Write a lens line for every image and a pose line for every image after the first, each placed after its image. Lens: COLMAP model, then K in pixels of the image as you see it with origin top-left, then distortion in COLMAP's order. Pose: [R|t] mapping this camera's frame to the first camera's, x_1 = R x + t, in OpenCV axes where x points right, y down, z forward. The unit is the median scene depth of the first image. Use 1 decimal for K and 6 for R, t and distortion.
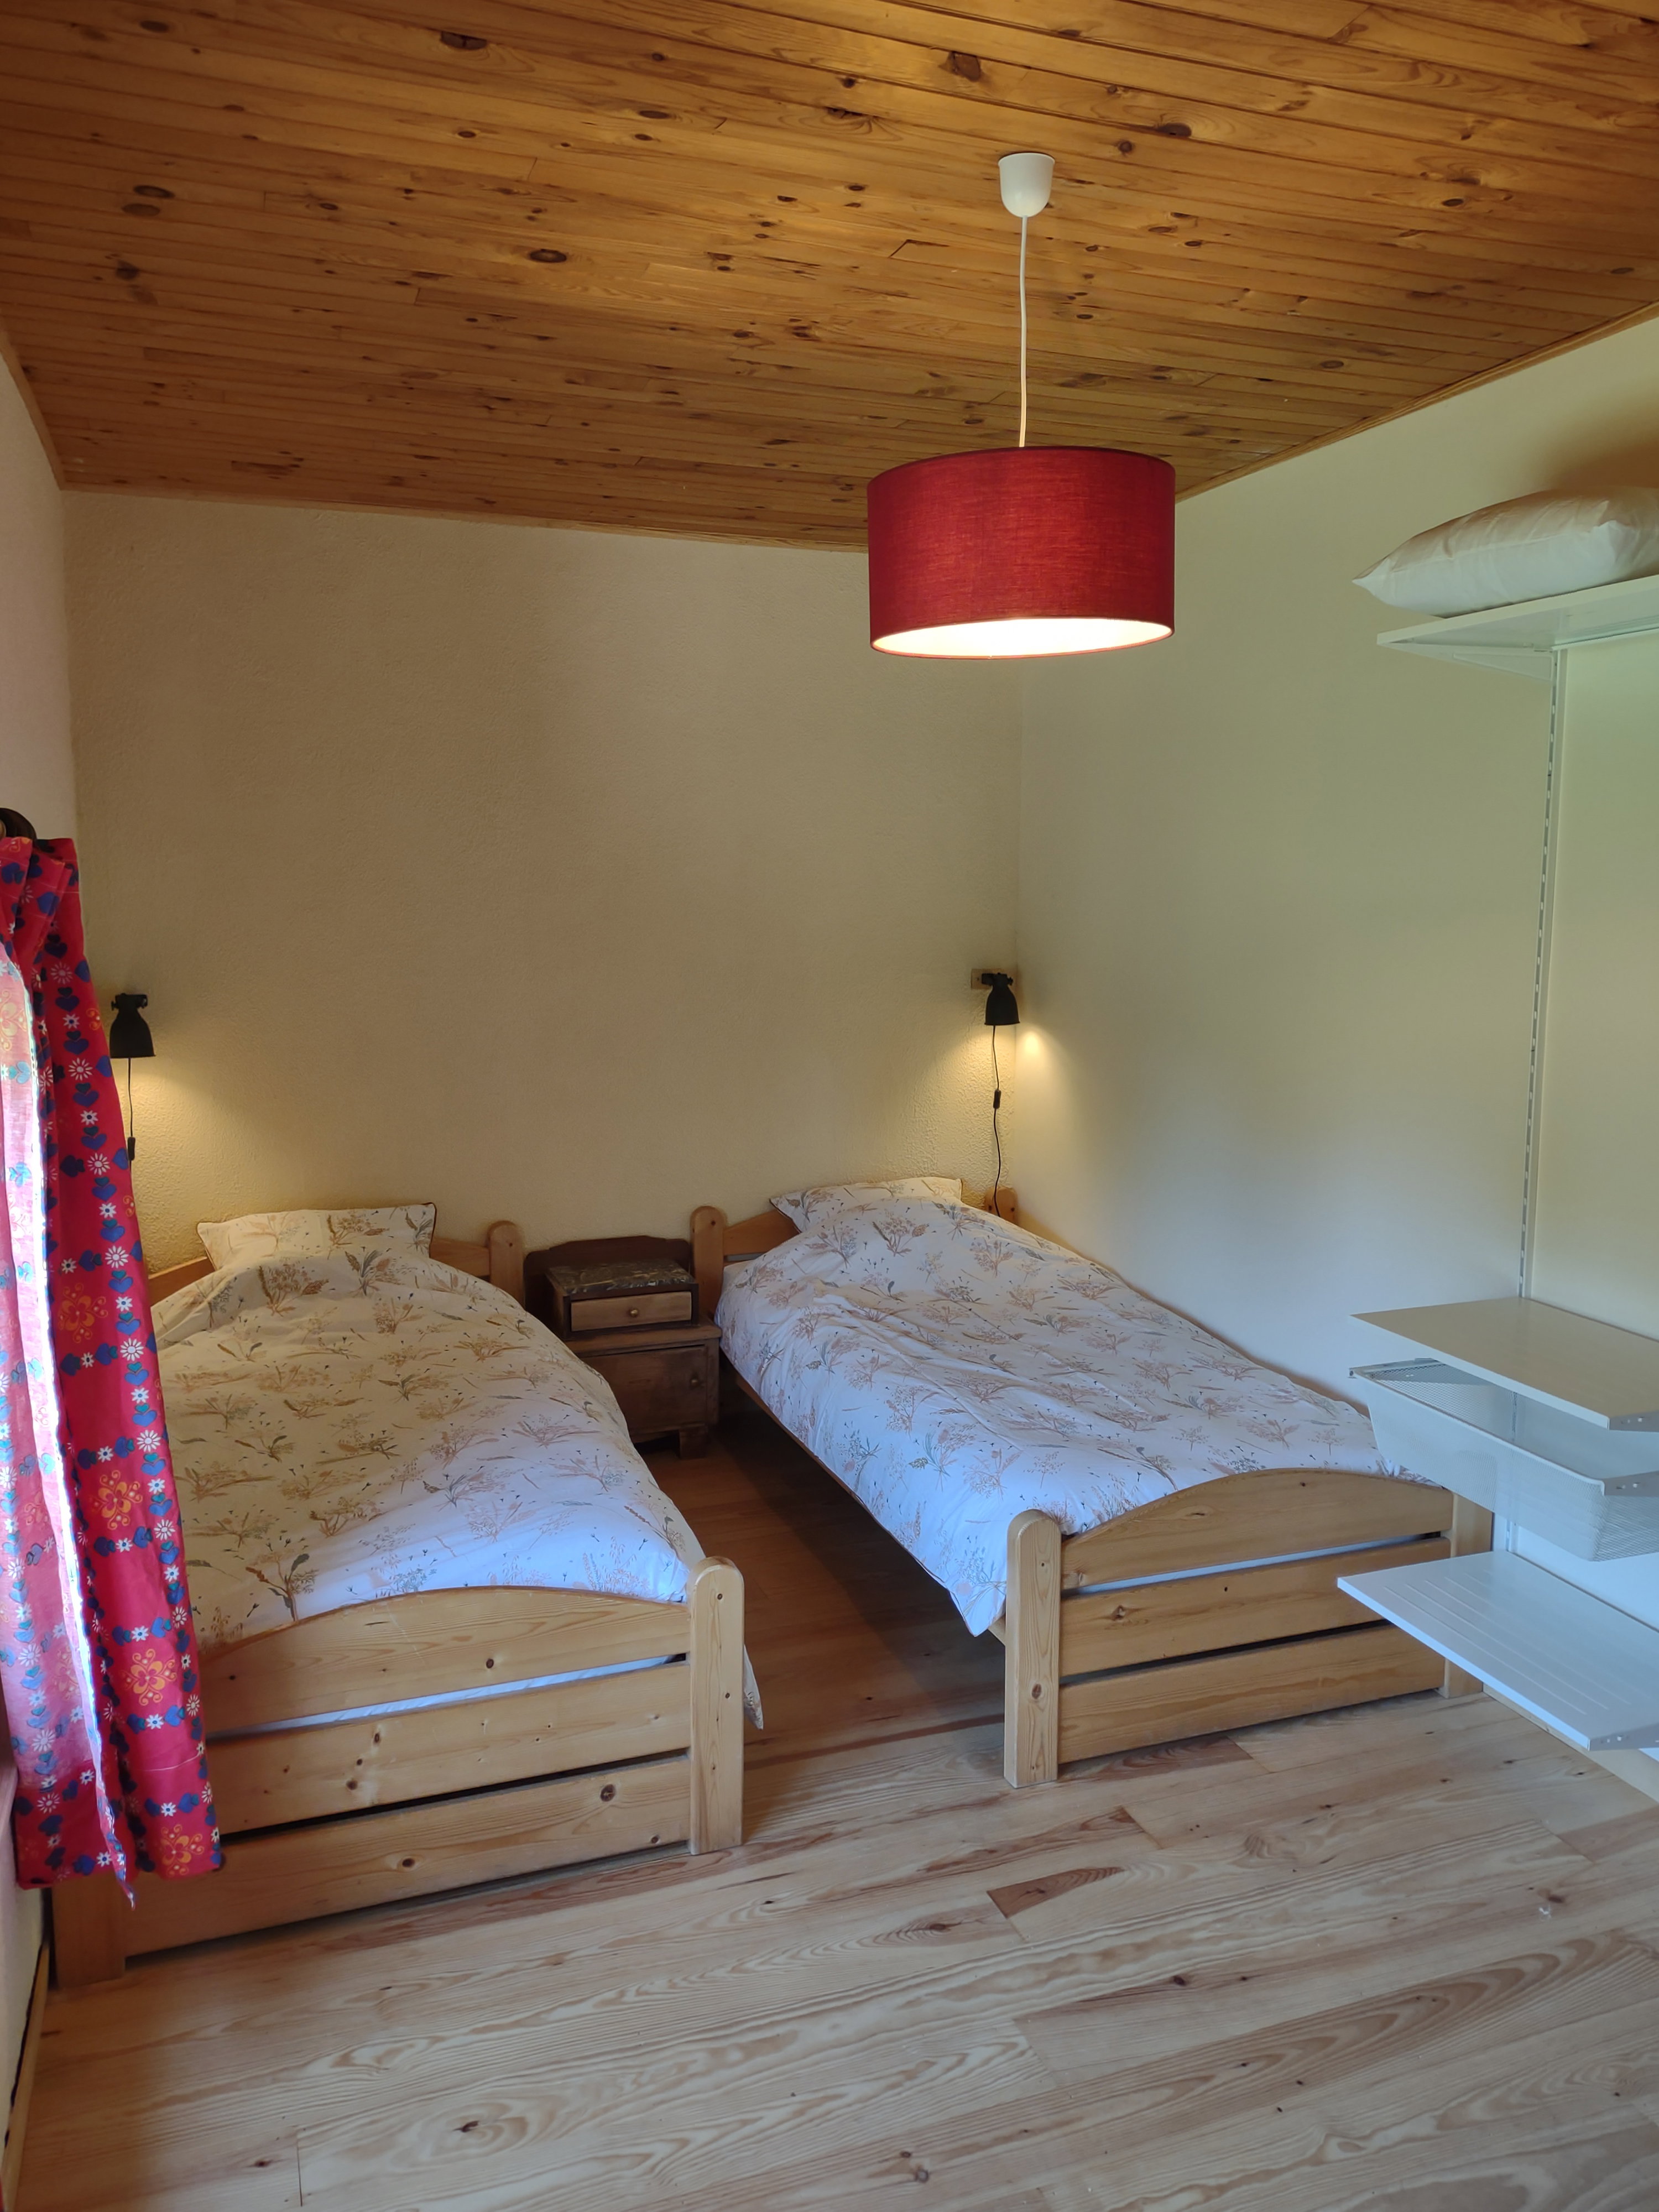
lens RADIAL K [[1671.3, 0, 837.4], [0, 1671.3, 1105.9], [0, 0, 1]] dist [0.001489, 0.006893]
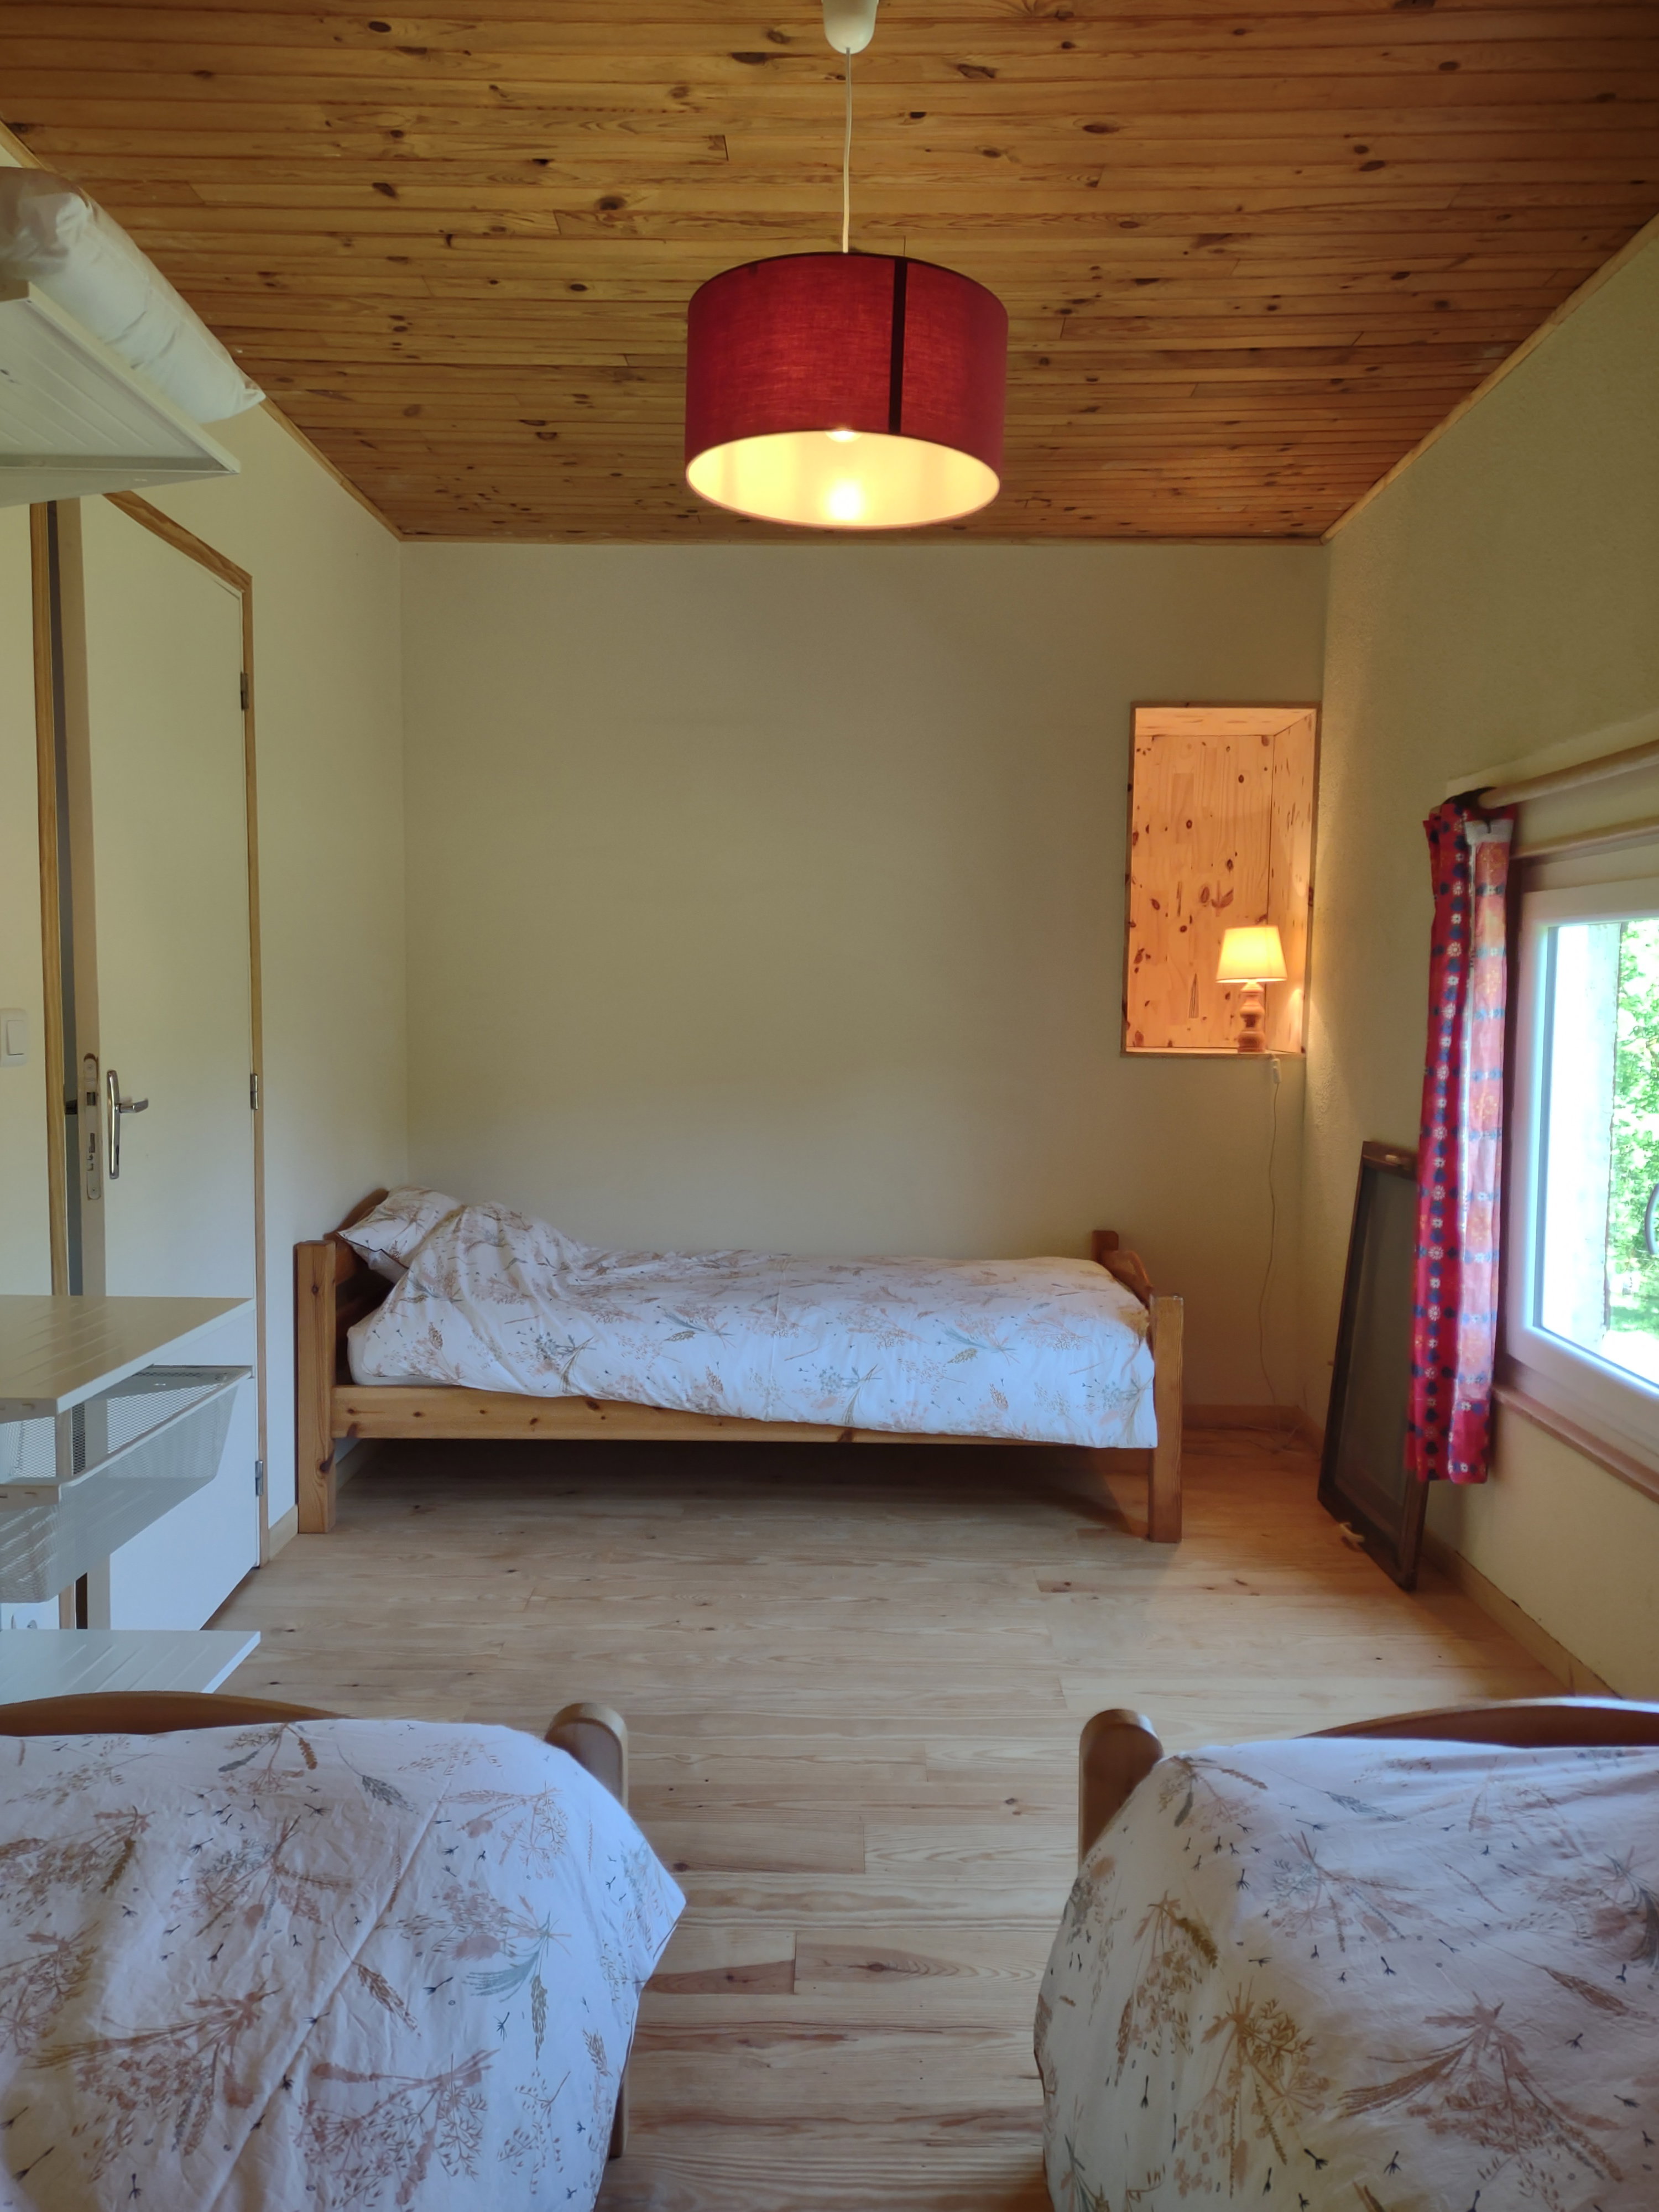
lens RADIAL K [[1671.3, 0, 834.6], [0, 1671.3, 1106.4], [0, 0, 1]] dist [0.001489, 0.006893]
pose [[-0.936202, -0.033044, 0.349906, -0.162347], [0.040308, 0.978907, 0.200292, -0.086443], [-0.349144, 0.201618, -0.915122, 1.363070]]
